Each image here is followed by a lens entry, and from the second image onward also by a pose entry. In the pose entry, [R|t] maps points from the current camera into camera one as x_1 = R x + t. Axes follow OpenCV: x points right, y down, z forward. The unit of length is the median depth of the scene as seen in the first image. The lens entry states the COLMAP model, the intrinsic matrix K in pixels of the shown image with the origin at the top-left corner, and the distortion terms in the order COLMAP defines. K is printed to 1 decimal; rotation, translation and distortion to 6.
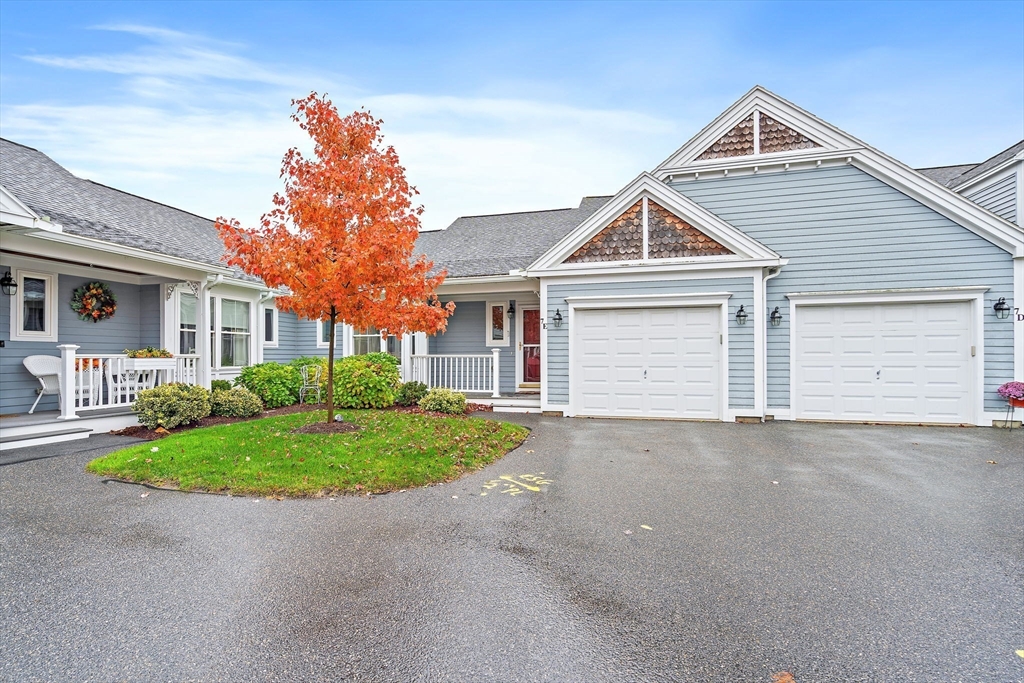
lens RADIAL K [[468.6, 0, 511.6], [0, 468.6, 343.3], [0, 0, 1]] dist [0.000226, 0.000114]
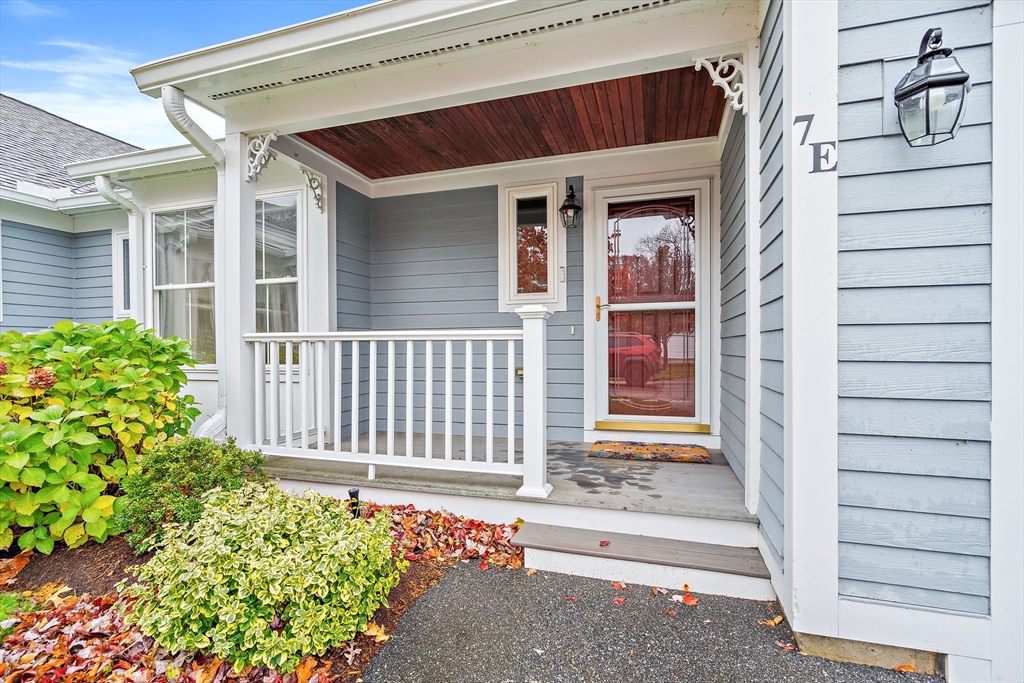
lens RADIAL K [[468.6, 0, 514.9], [0, 468.6, 347.2], [0, 0, 1]] dist [0.000226, 0.000114]
pose [[0.999524, 0.001753, -0.030803, -0.032324], [-0.000854, 0.999574, 0.029186, 0.024657], [0.030841, -0.029145, 0.999099, 0.666766]]
